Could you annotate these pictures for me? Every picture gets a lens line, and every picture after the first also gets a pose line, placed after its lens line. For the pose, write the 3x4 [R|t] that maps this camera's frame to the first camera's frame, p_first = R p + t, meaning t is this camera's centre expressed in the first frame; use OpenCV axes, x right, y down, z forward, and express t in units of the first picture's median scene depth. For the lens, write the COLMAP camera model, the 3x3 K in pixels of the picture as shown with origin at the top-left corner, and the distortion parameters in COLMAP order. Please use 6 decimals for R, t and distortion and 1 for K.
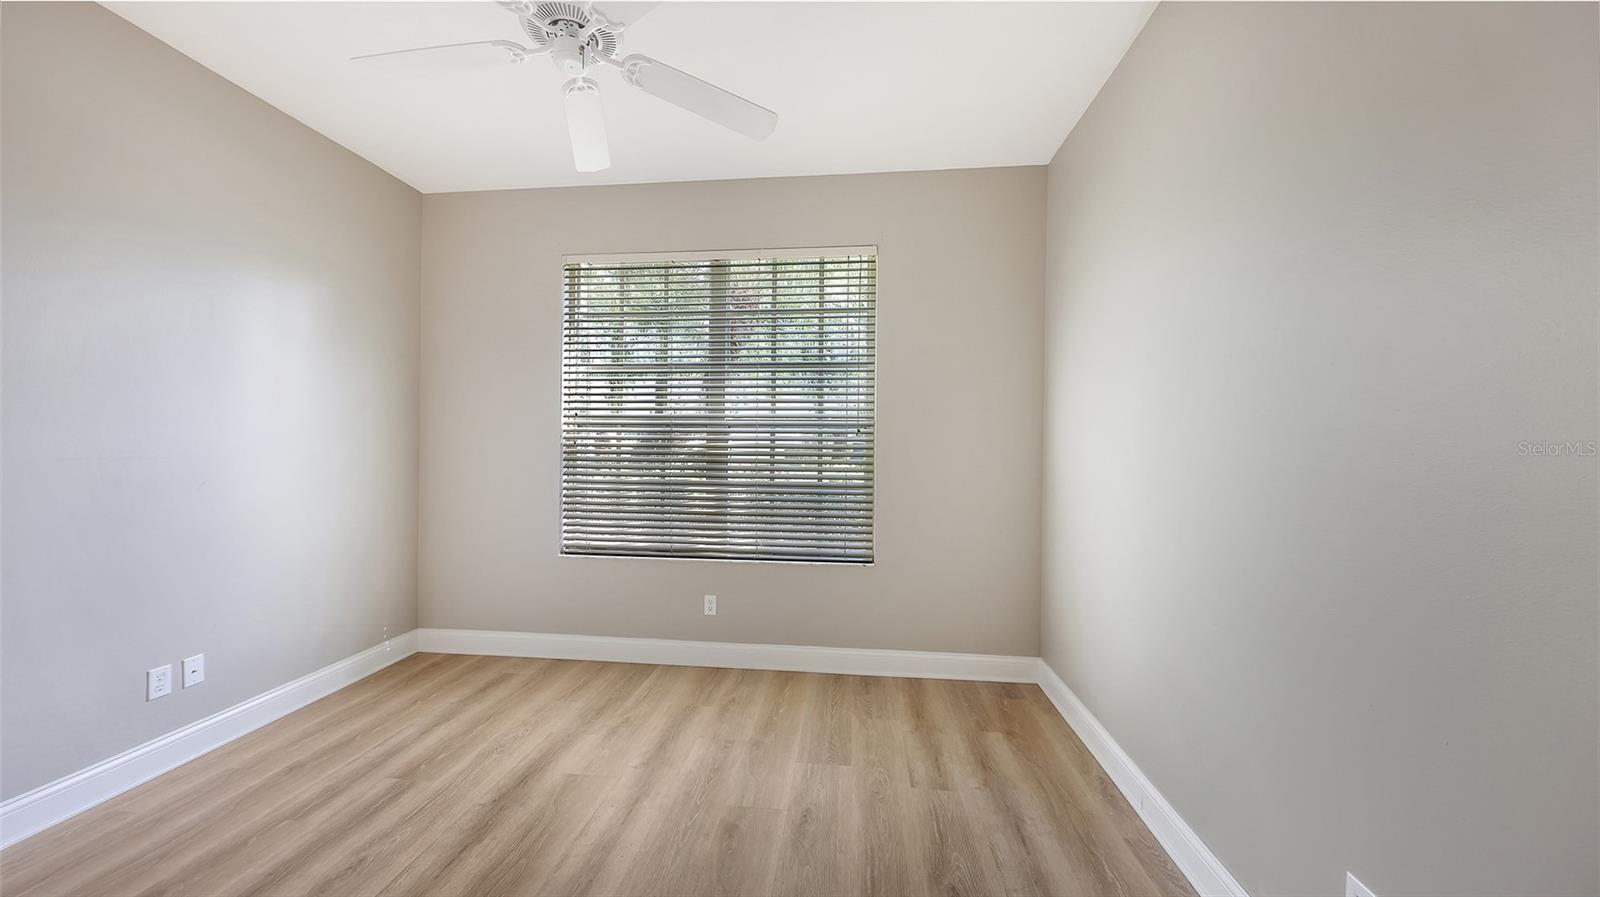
lens RADIAL K [[551.8, 0, 791.9], [0, 551.8, 444.7], [0, 0, 1]] dist [0.003019, -0.000940]
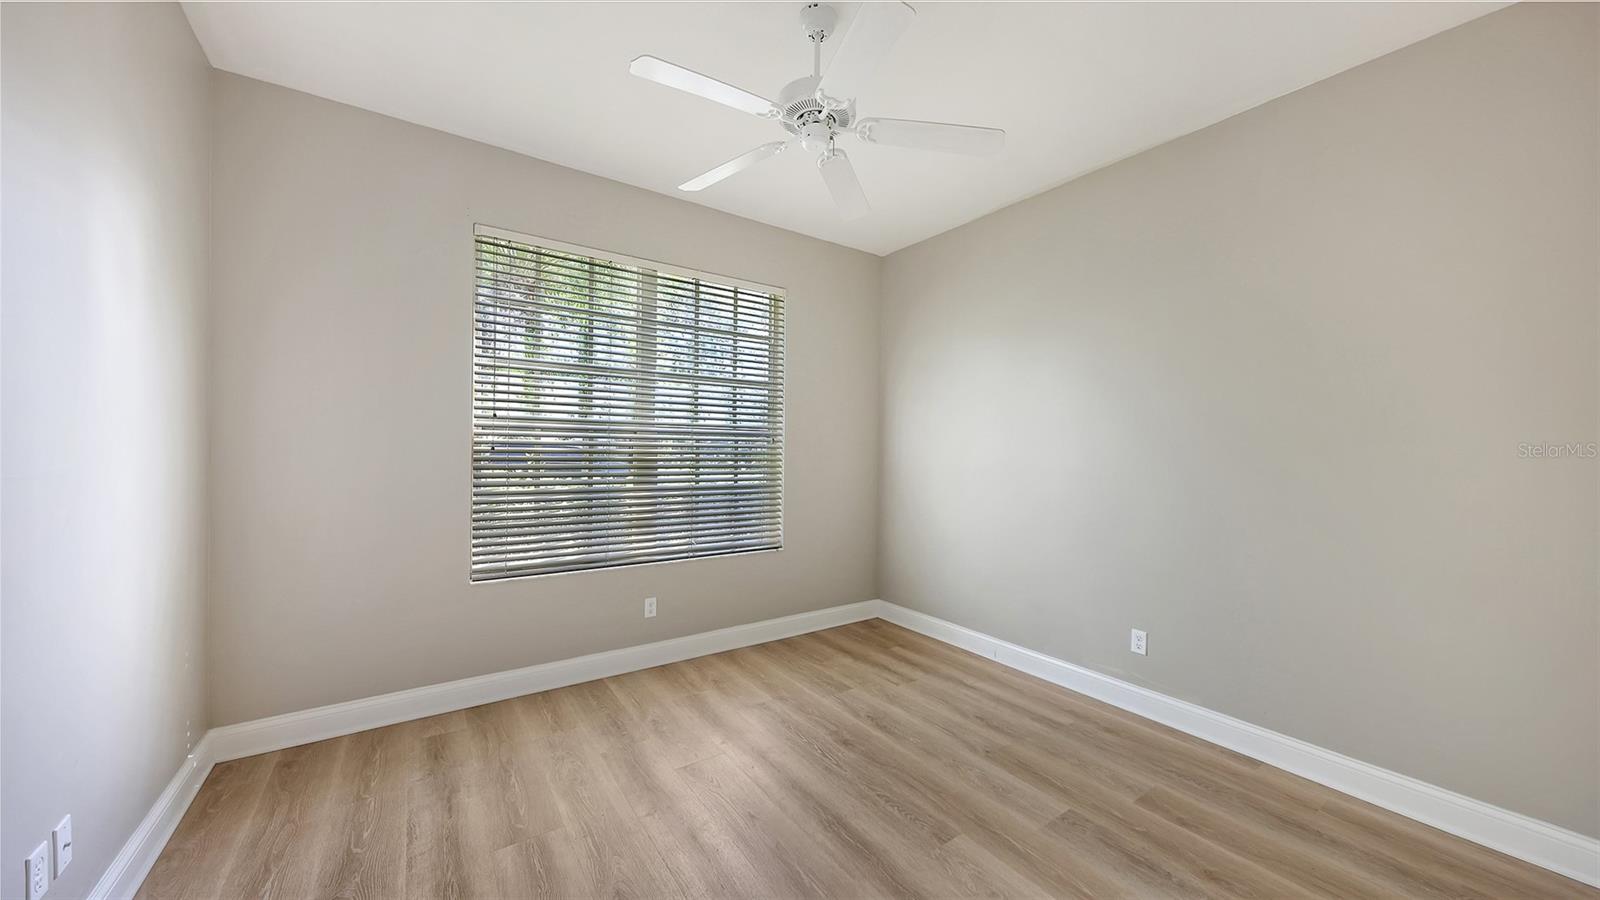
lens RADIAL K [[551.8, 0, 793.8], [0, 551.8, 456.4], [0, 0, 1]] dist [0.003019, -0.000940]
pose [[0.757000, -0.005544, 0.653392, -0.607645], [-0.003000, 0.999924, 0.011960, -0.002873], [-0.653409, -0.011014, 0.756925, 0.052833]]
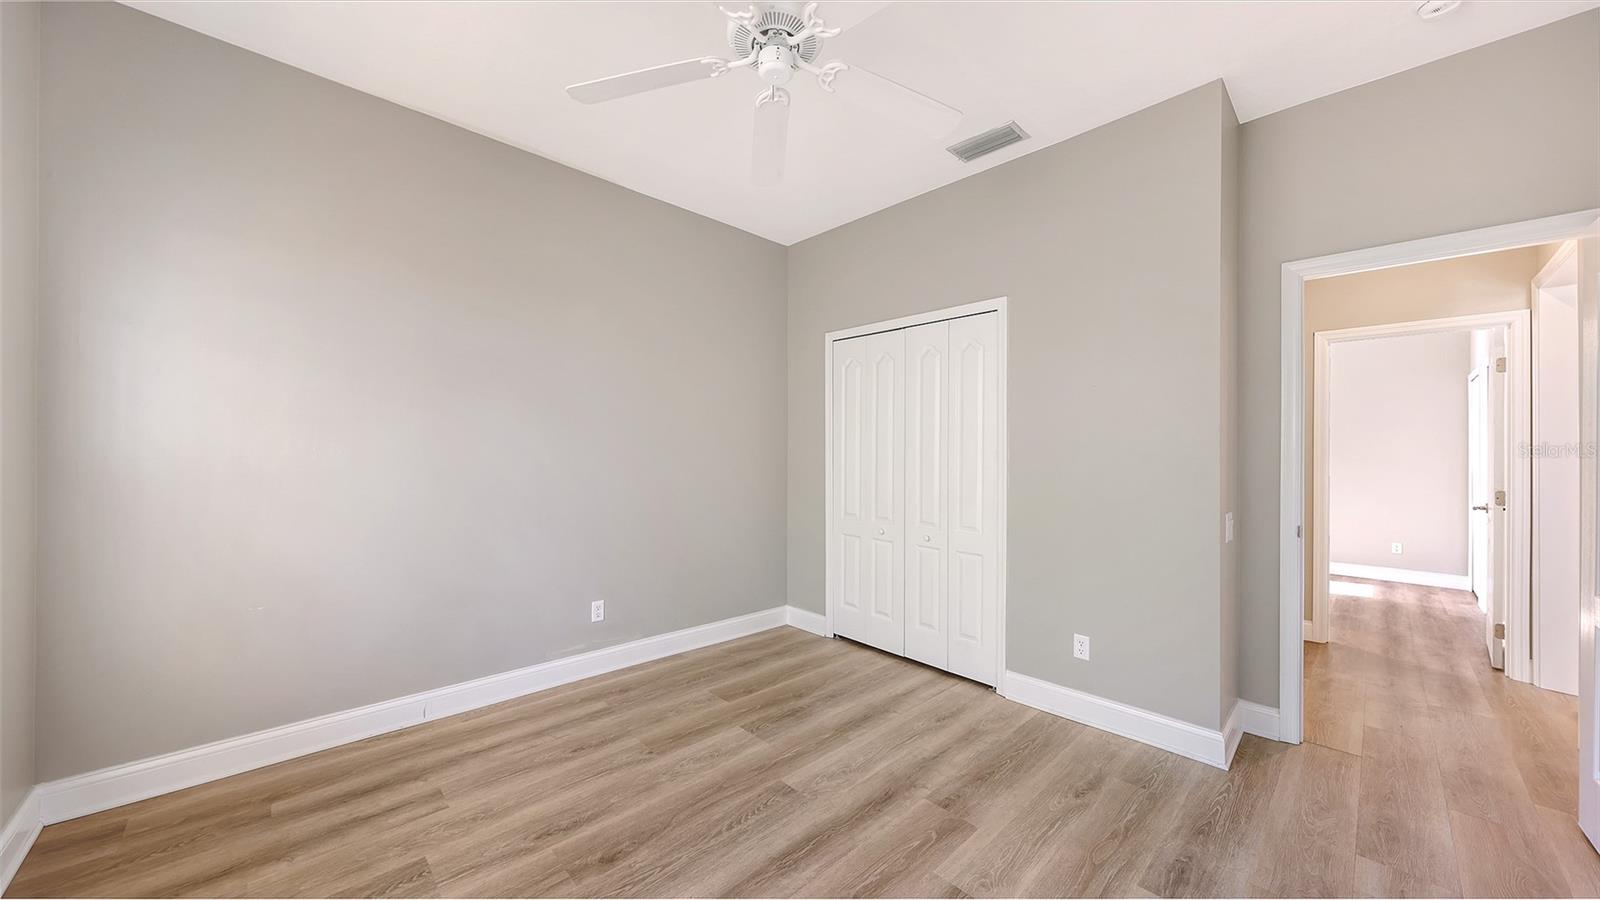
lens RADIAL K [[551.8, 0, 805.6], [0, 551.8, 448.8], [0, 0, 1]] dist [0.003019, -0.000940]
pose [[-0.771109, -0.013035, 0.636569, -0.535369], [-0.017114, 0.999854, -0.000257, 0.003900], [-0.636473, -0.011092, -0.771220, 0.864803]]
